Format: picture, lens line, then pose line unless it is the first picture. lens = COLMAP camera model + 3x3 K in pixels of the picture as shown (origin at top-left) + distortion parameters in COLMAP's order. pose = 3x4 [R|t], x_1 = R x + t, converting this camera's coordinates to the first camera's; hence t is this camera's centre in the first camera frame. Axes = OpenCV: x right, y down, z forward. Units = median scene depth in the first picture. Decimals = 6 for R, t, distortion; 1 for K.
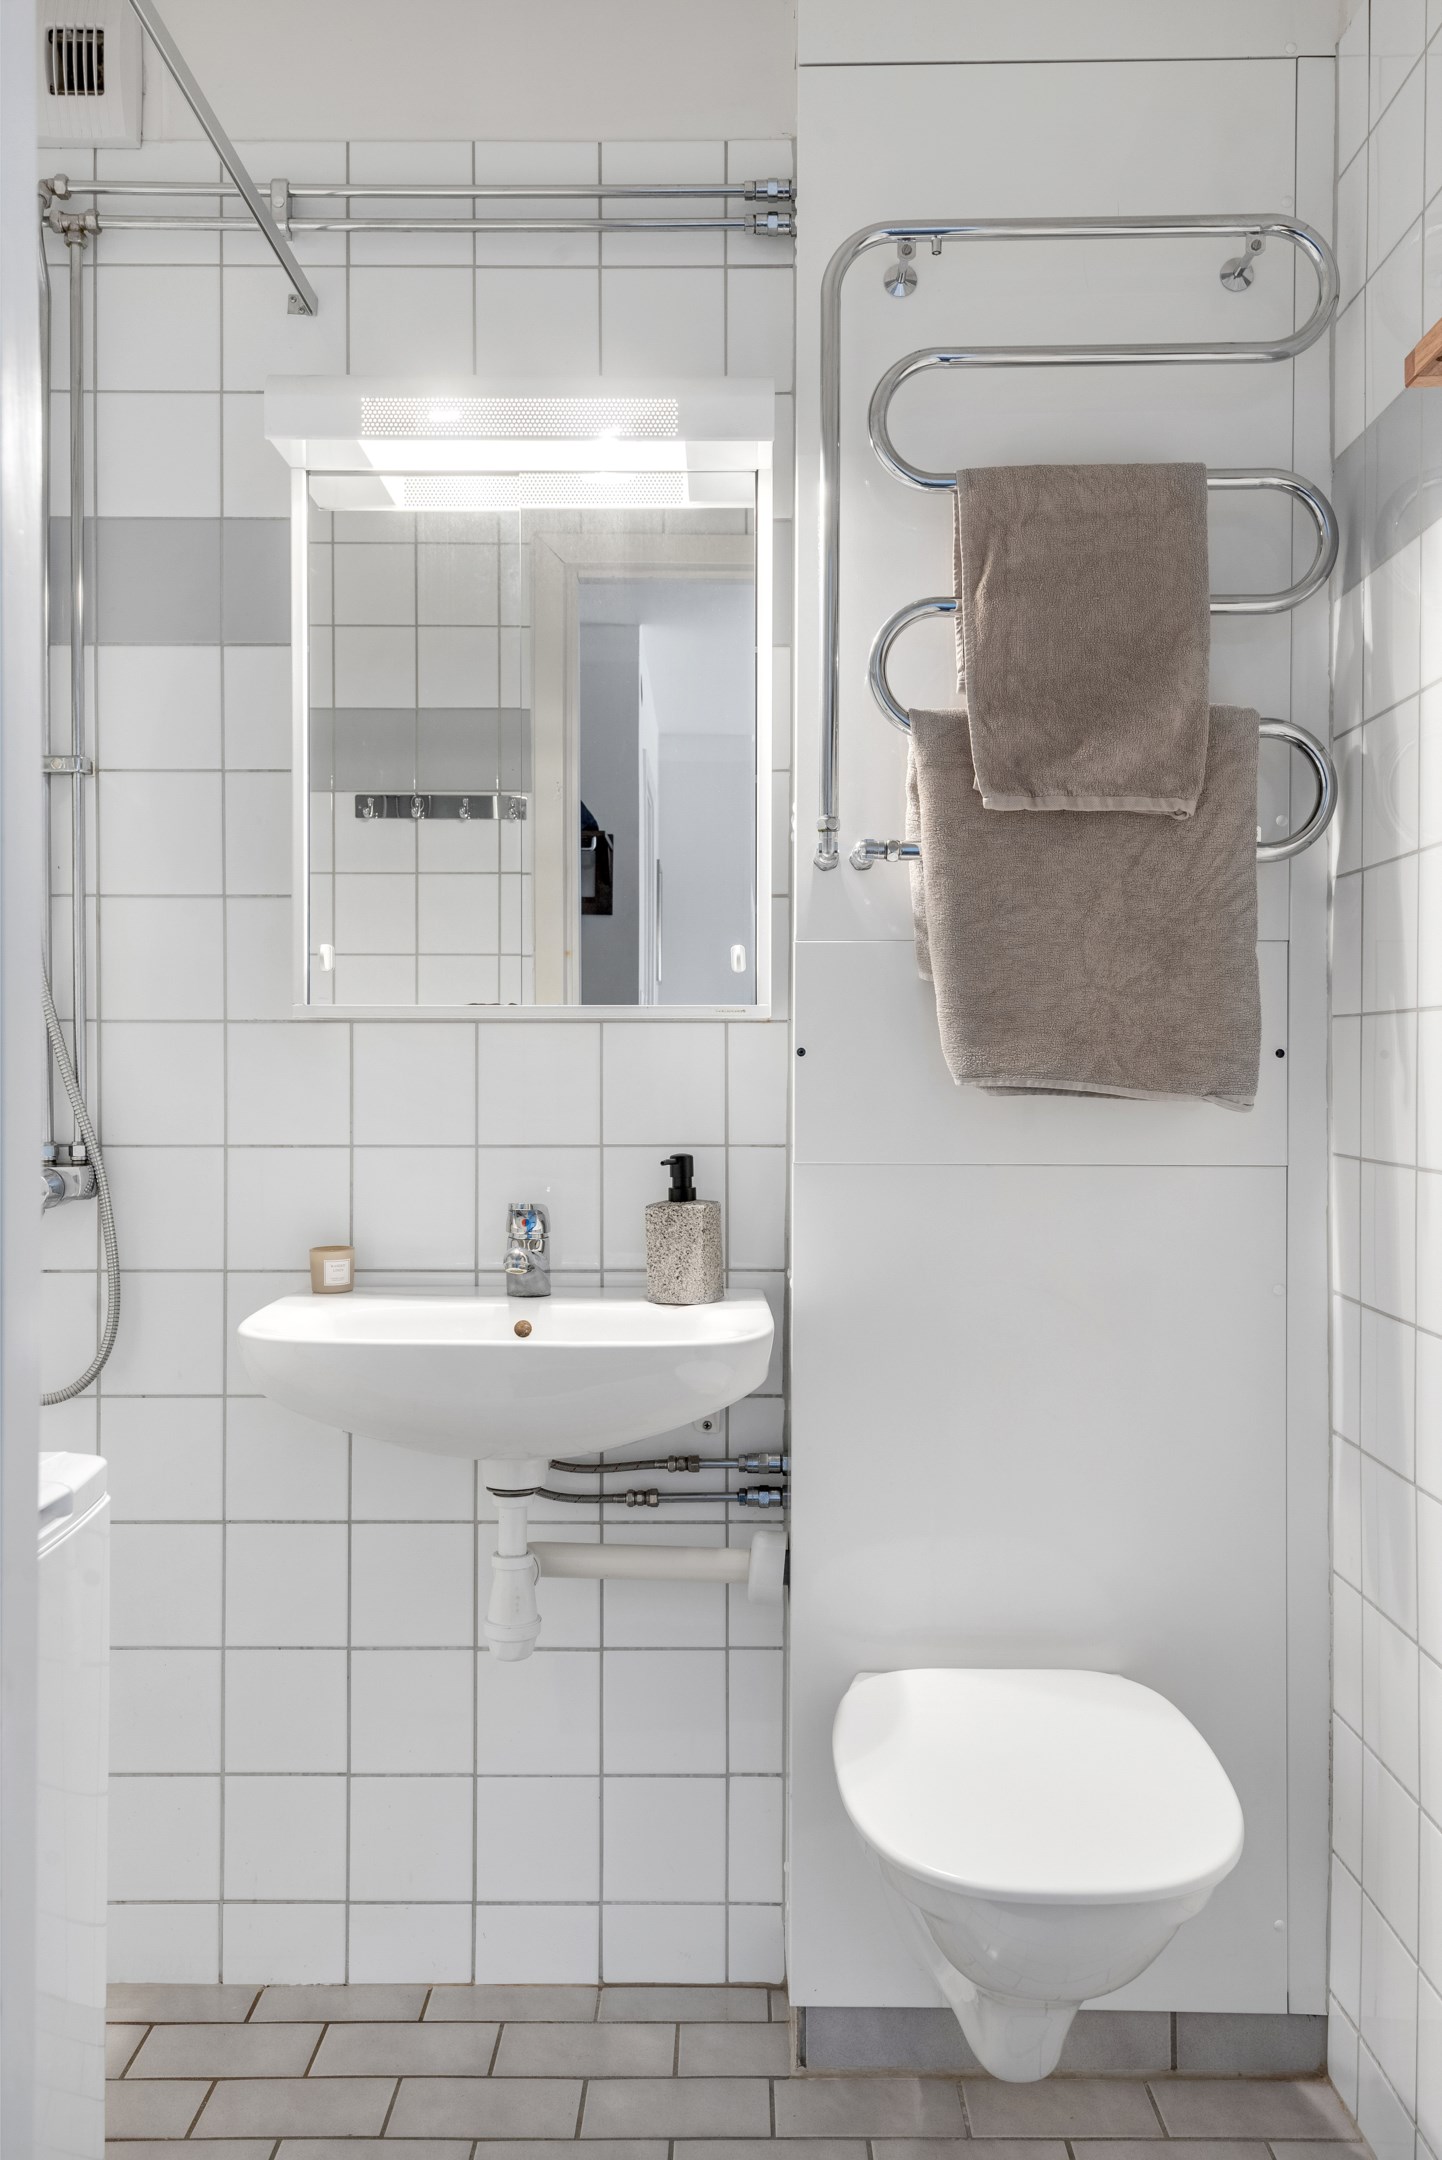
lens RADIAL K [[1702.5, 0, 723.1], [0, 1702.5, 1079.4], [0, 0, 1]] dist [0.006478, 0.005753]
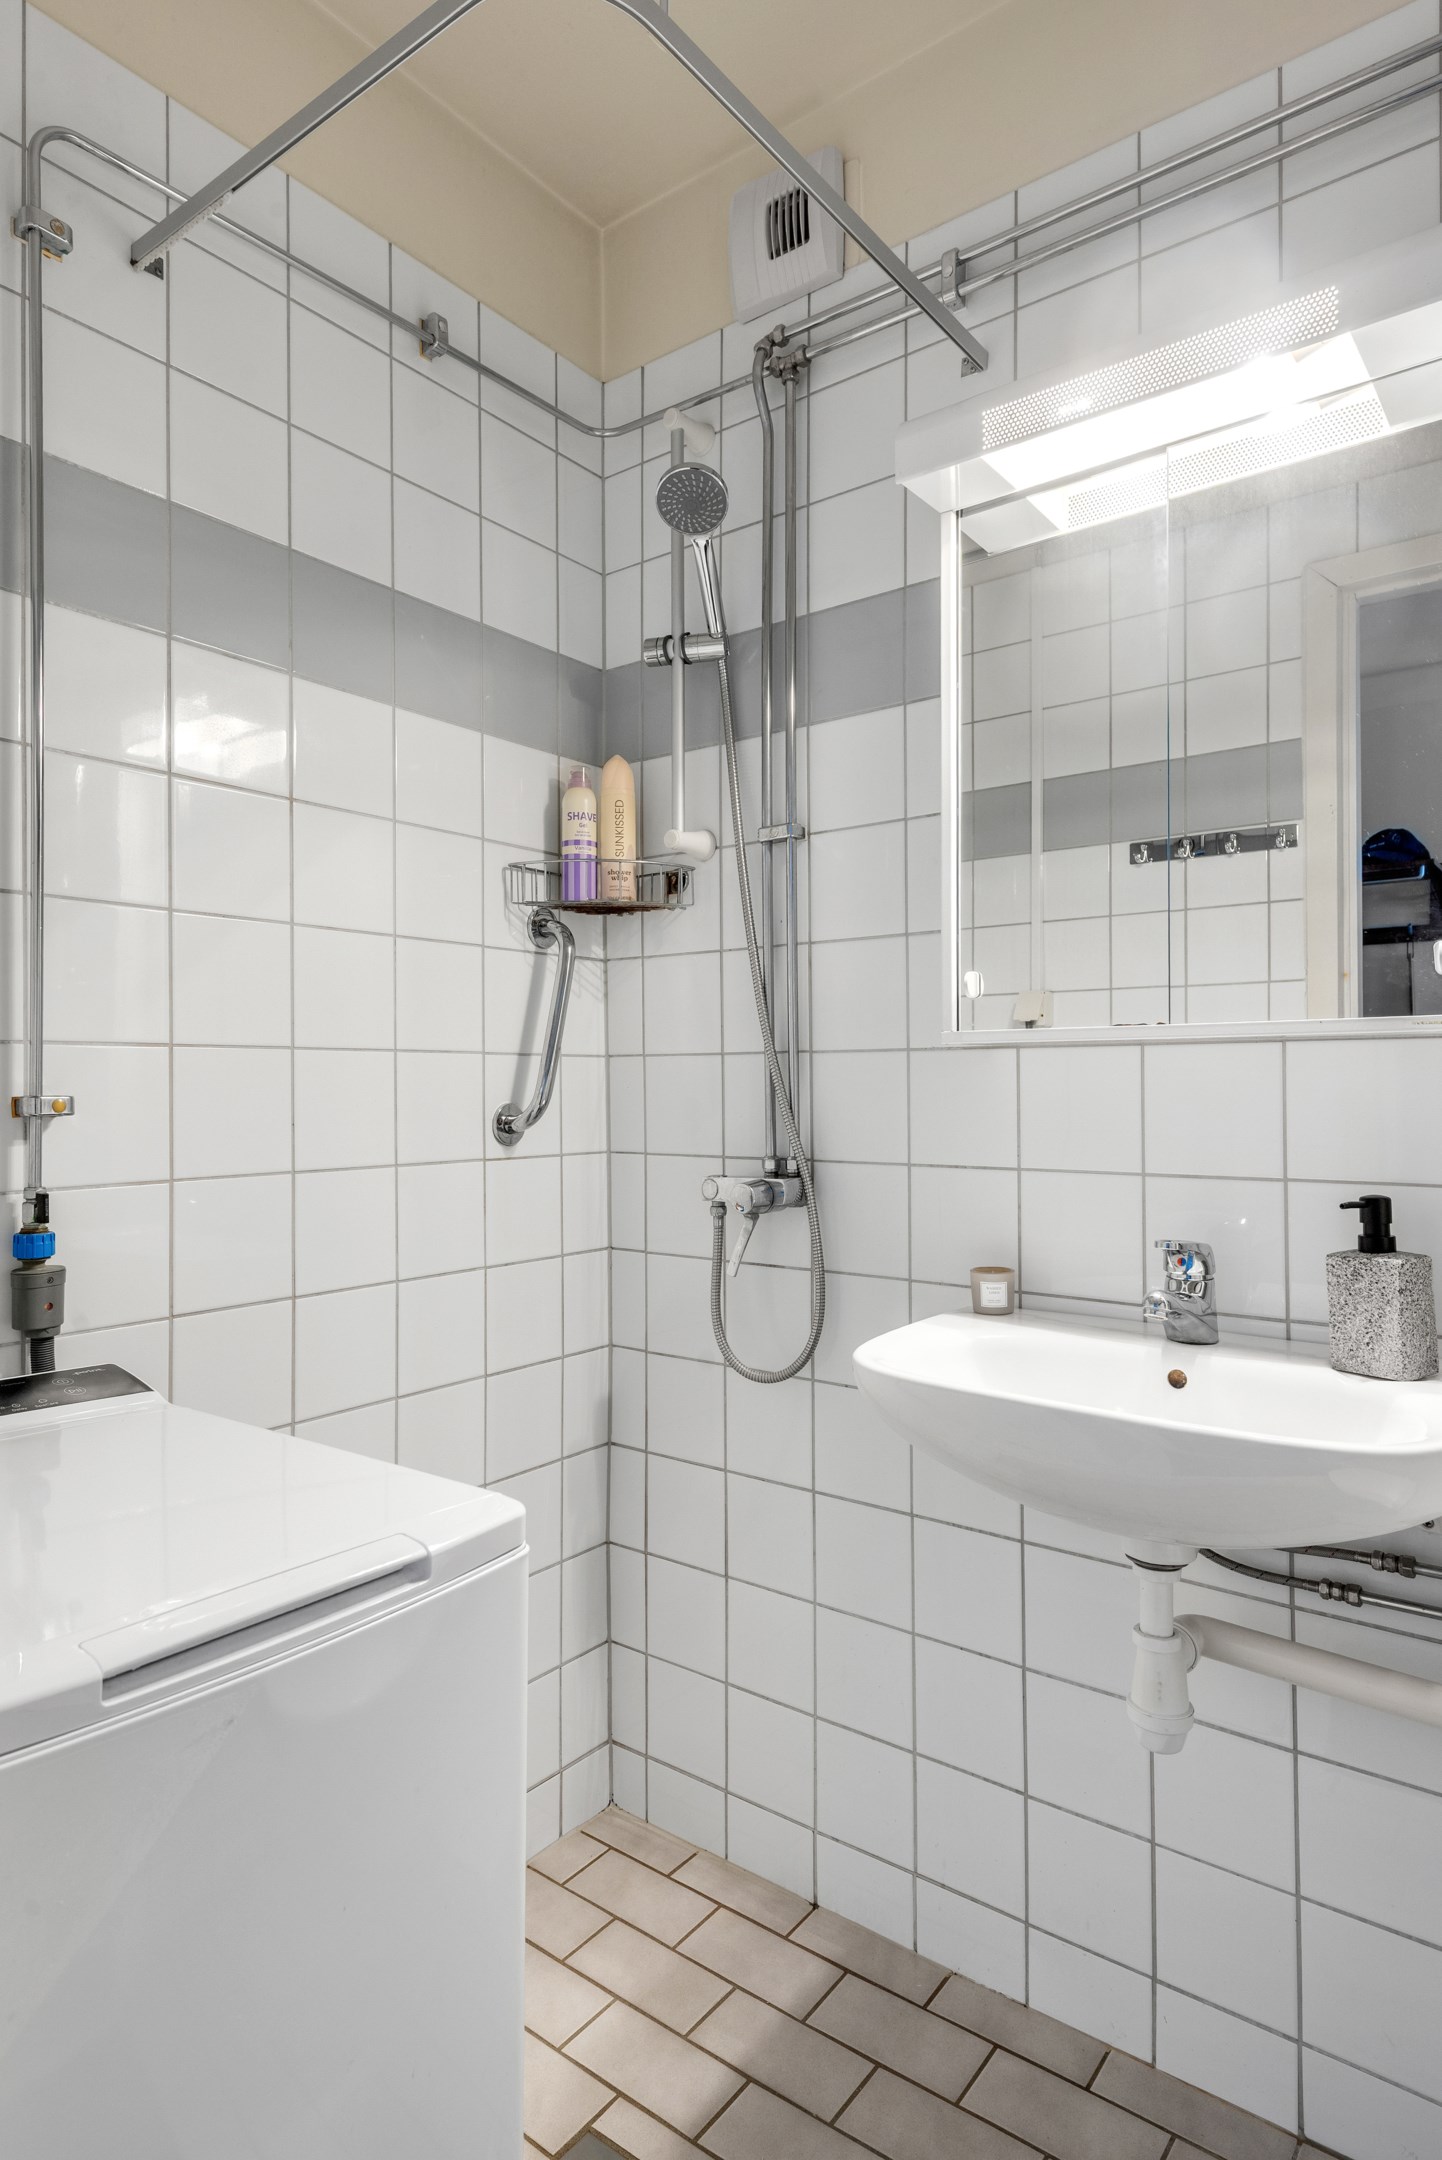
lens RADIAL K [[1227.1, 0, 715.2], [0, 1227.1, 1073.2], [0, 0, 1]] dist [0.039861, -0.026663]
pose [[0.797948, -0.010264, -0.602639, 0.081807], [0.000140, 0.999858, -0.016844, -0.006055], [0.602726, 0.013356, 0.797836, 0.305522]]
